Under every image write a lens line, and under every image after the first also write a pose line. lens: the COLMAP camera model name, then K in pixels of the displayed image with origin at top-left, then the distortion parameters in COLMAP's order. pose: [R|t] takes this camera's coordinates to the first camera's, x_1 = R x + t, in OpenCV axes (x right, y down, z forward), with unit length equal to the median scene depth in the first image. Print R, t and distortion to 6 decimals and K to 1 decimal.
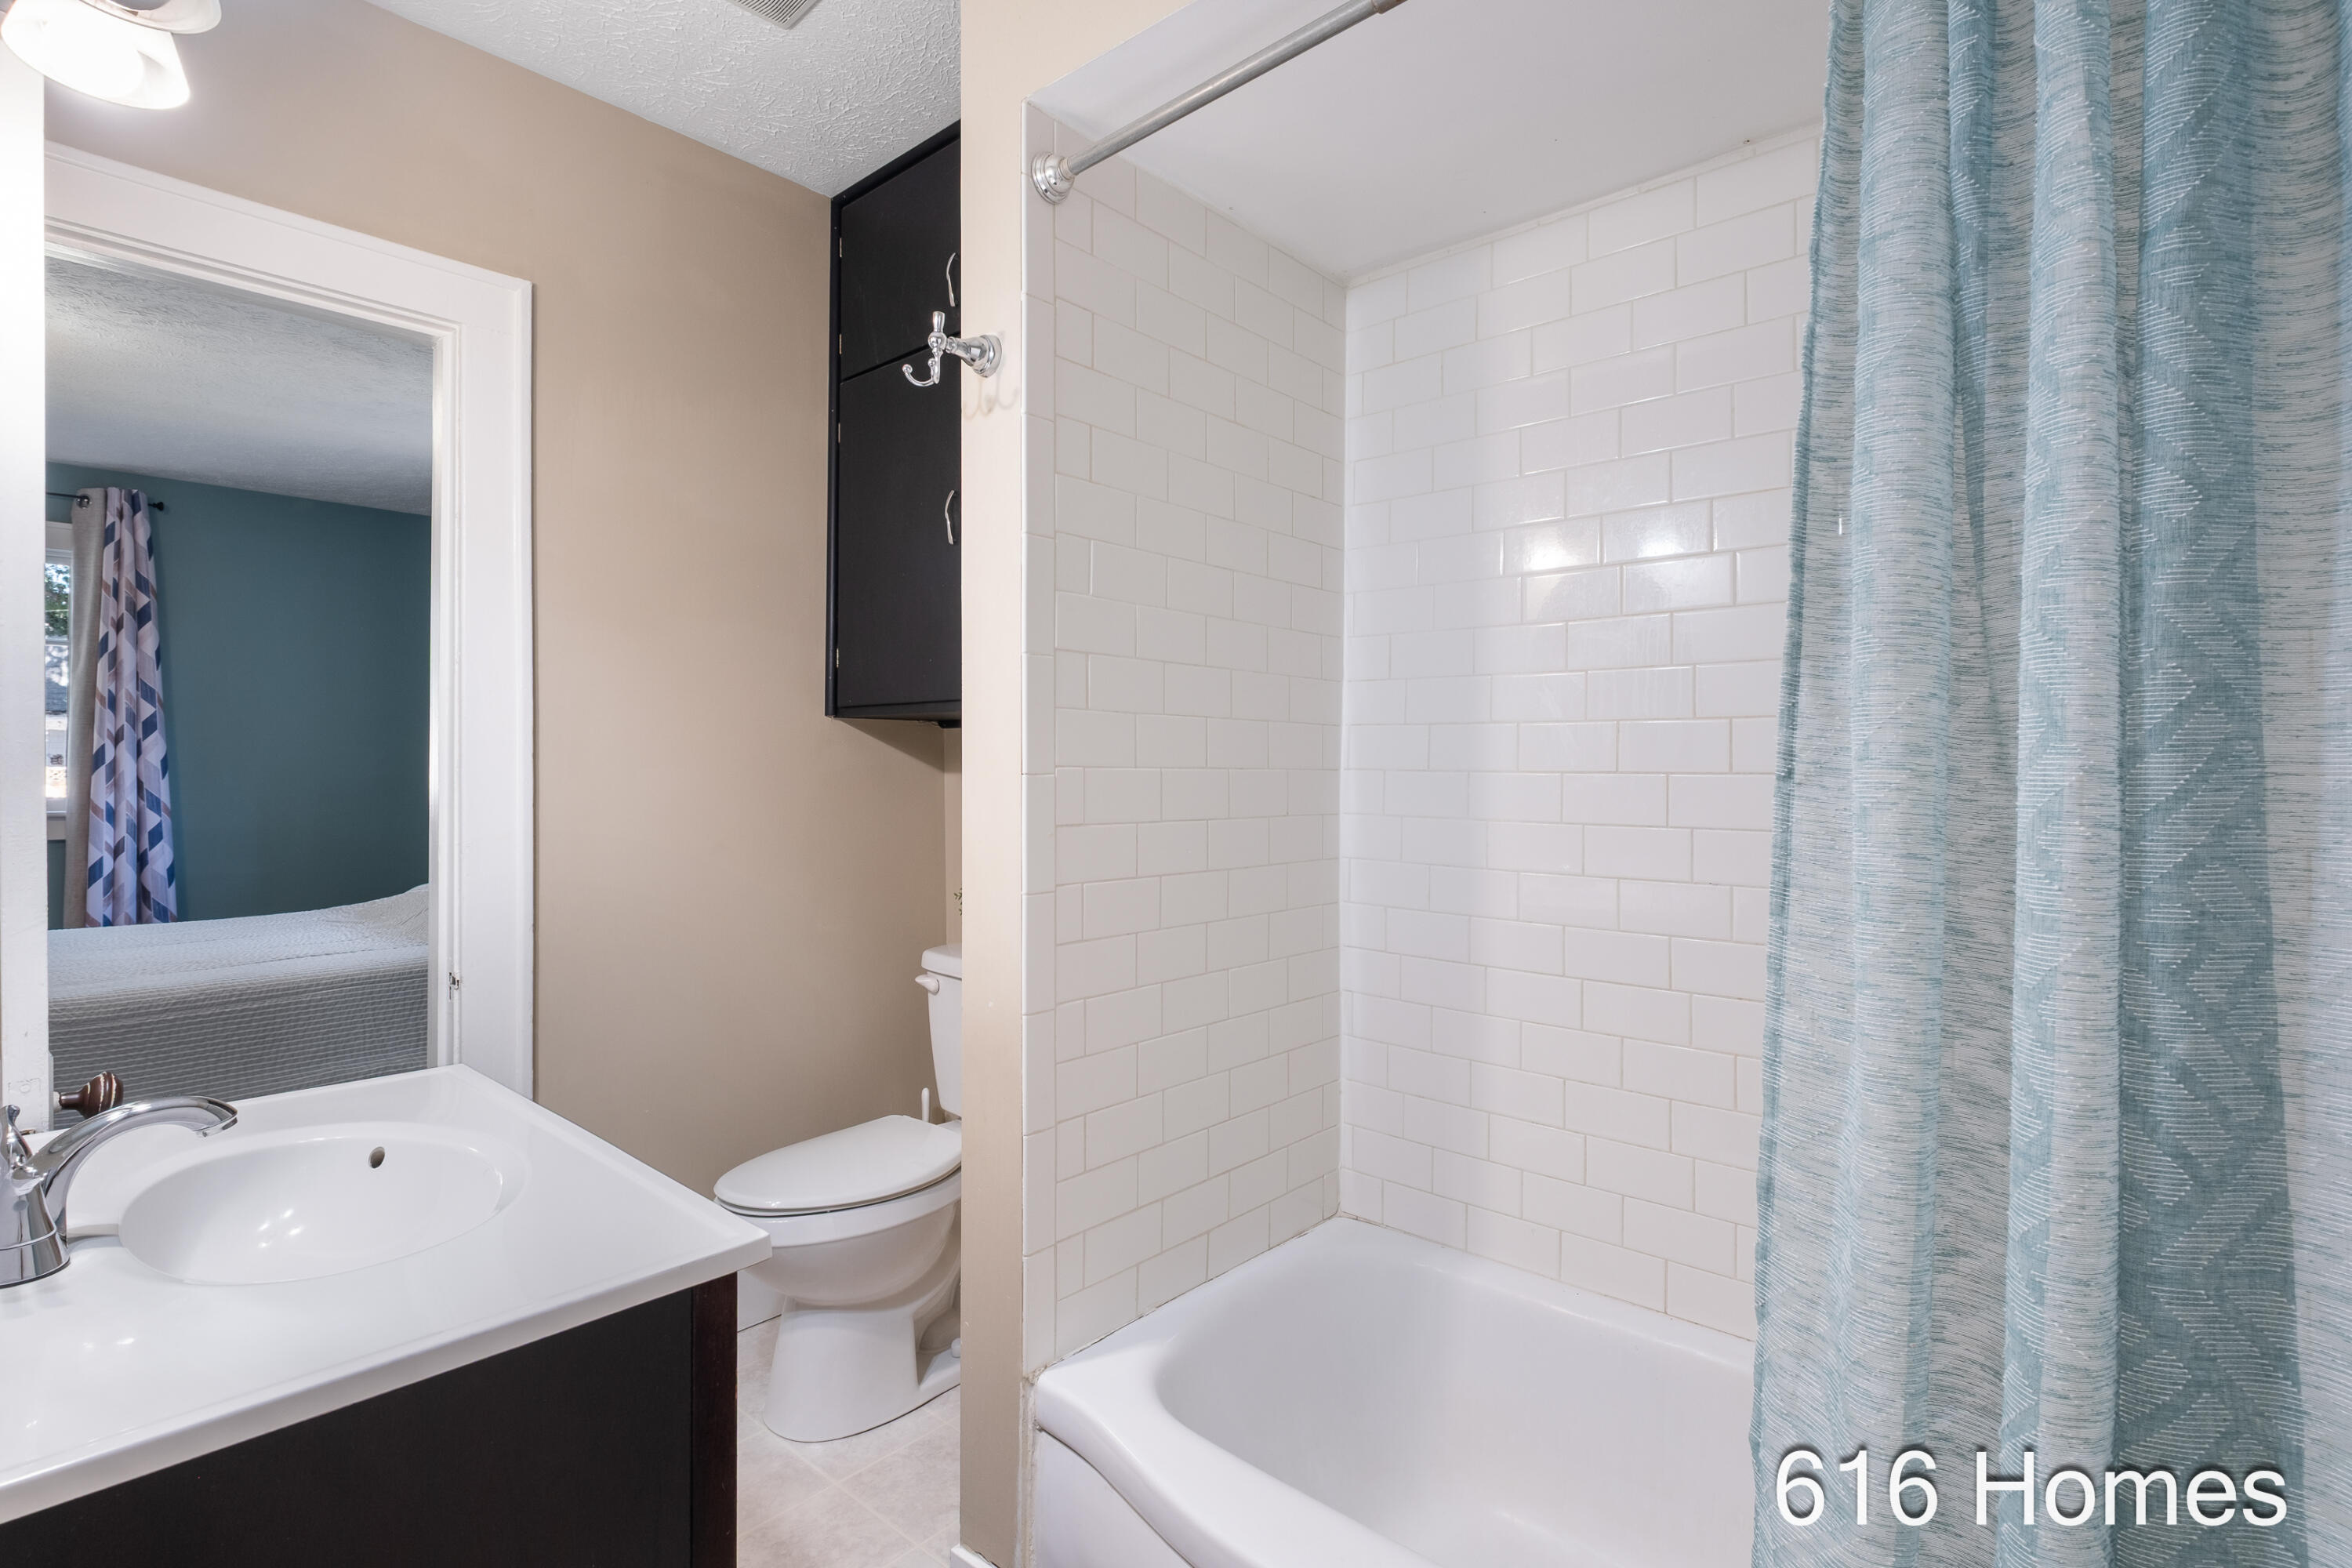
lens RADIAL K [[1145.7, 0, 1167.8], [0, 1145.7, 749.9], [0, 0, 1]] dist [0.003187, -0.005154]
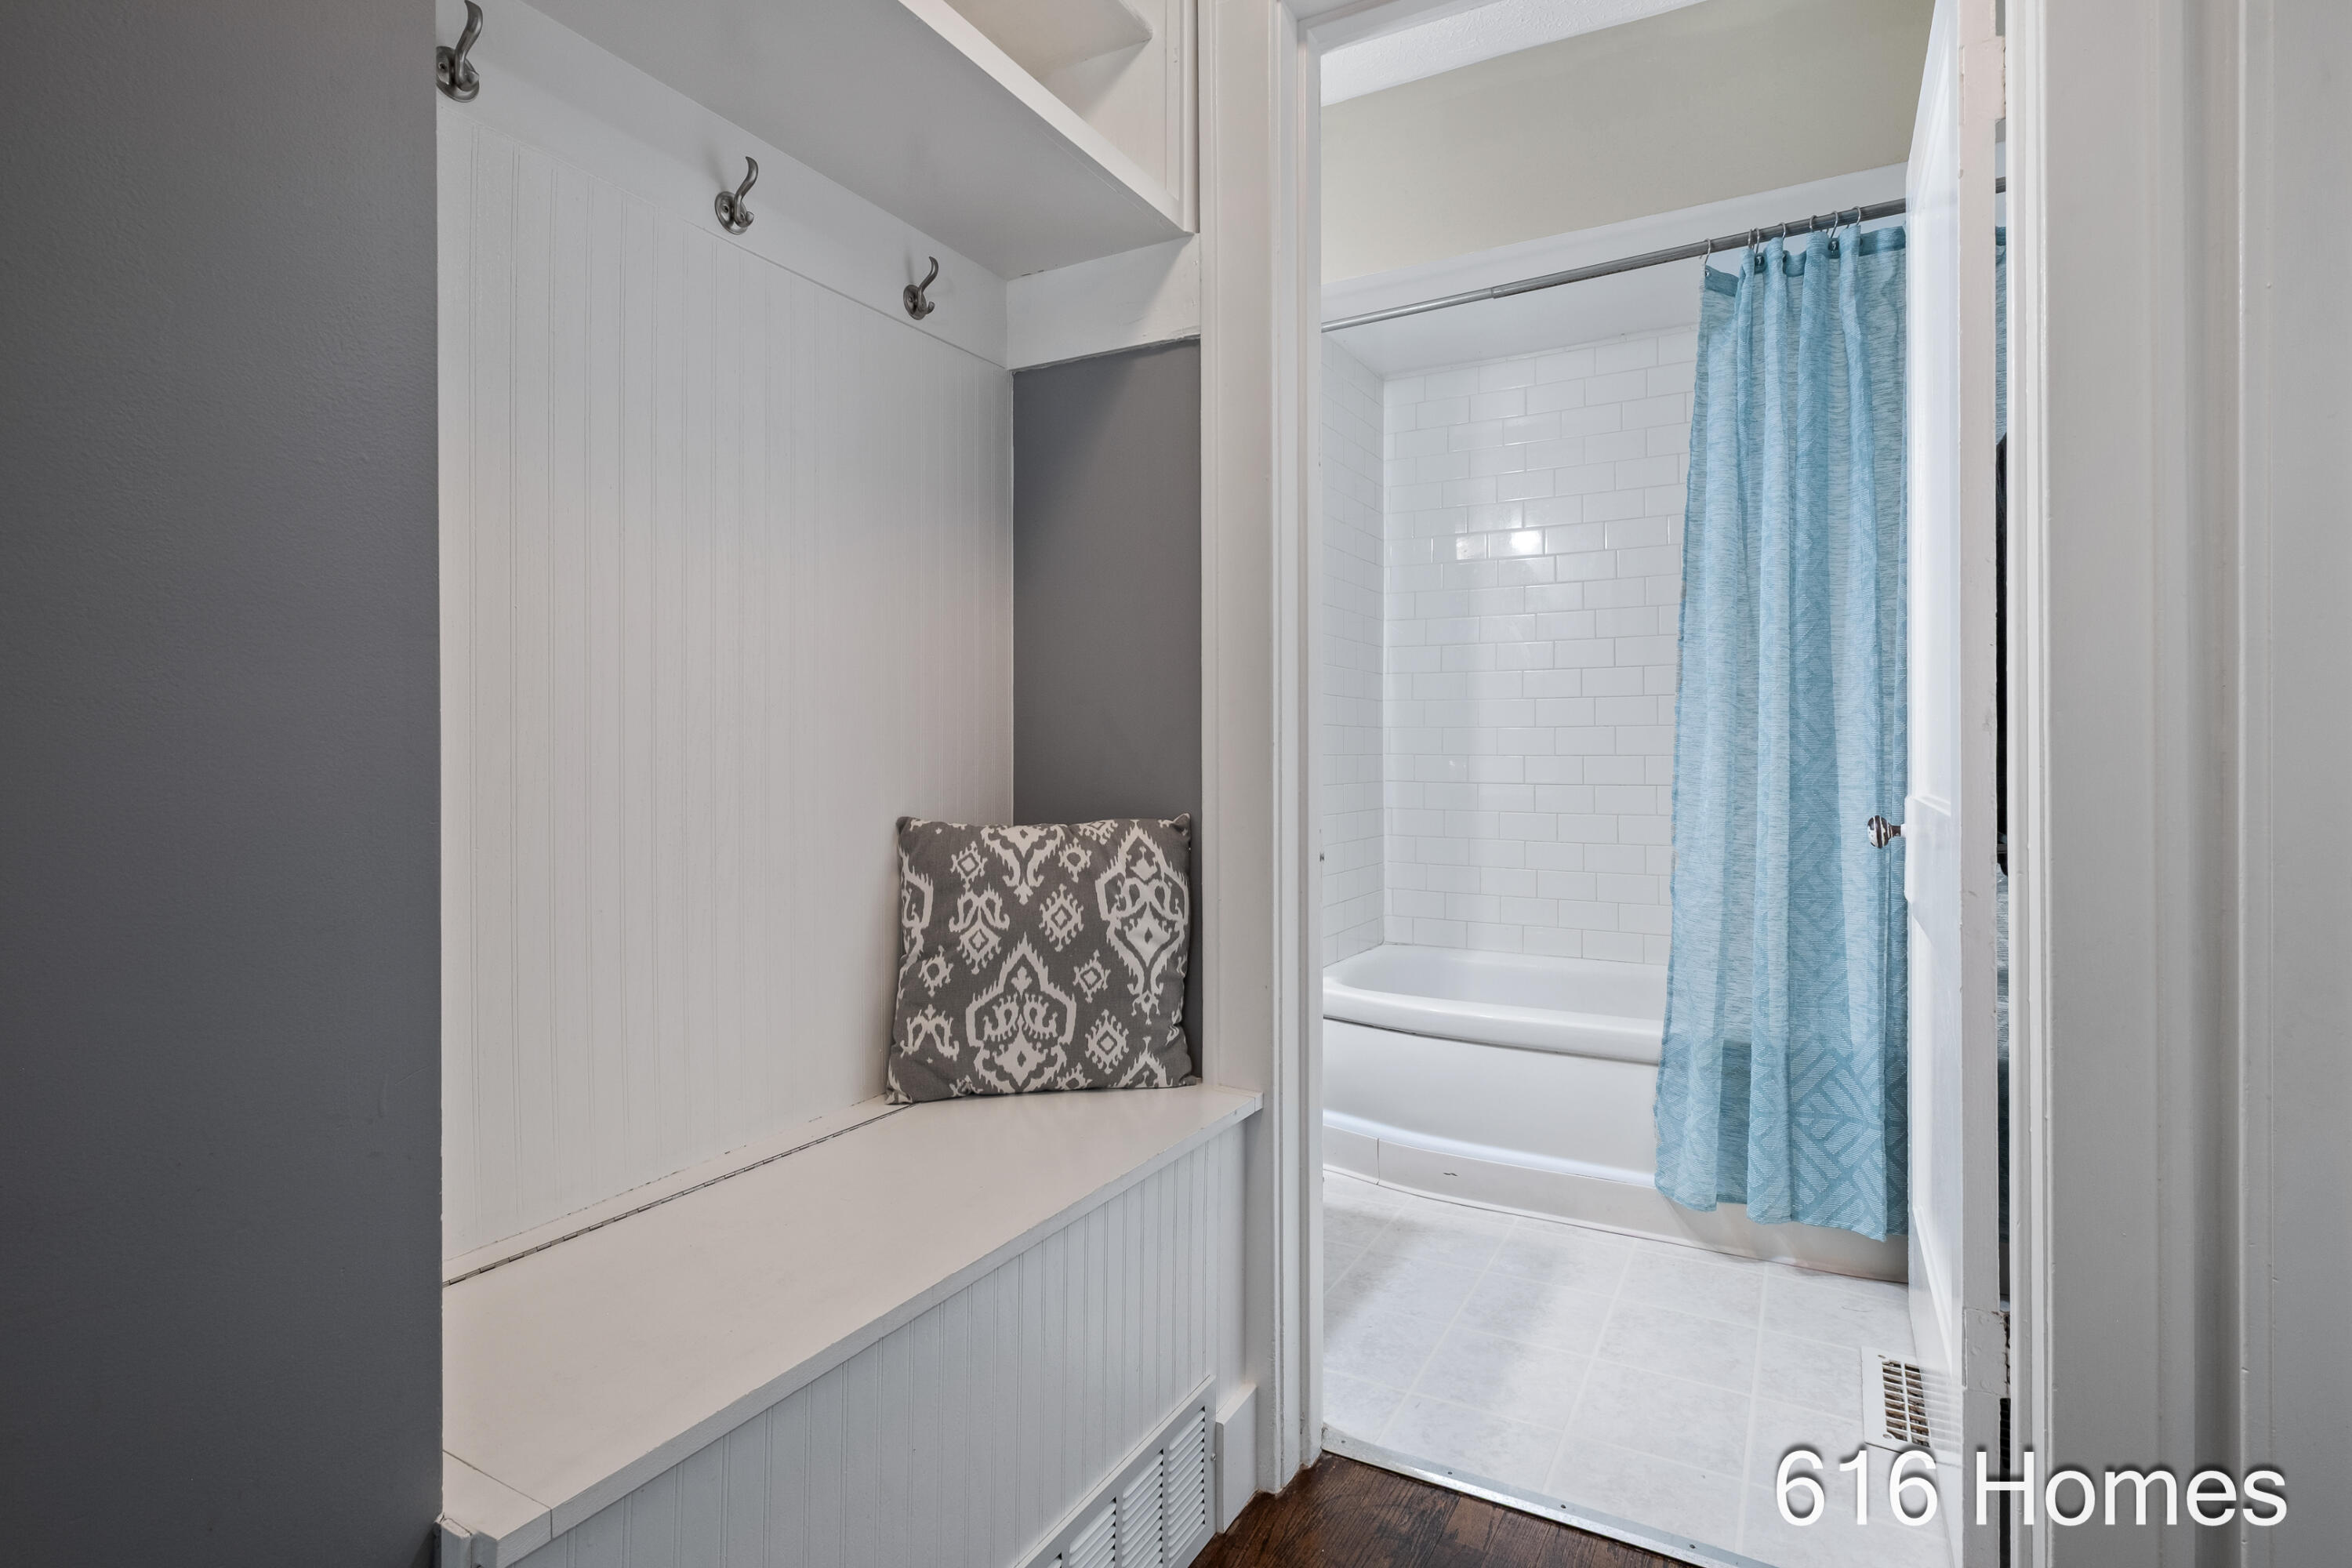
lens RADIAL K [[1145.7, 0, 1182.1], [0, 1145.7, 730.9], [0, 0, 1]] dist [0.003187, -0.005154]
pose [[0.981868, -0.009028, 0.189351, -1.215673], [0.007224, 0.999922, 0.010216, 0.219275], [-0.189428, -0.008663, 0.981856, -1.537792]]
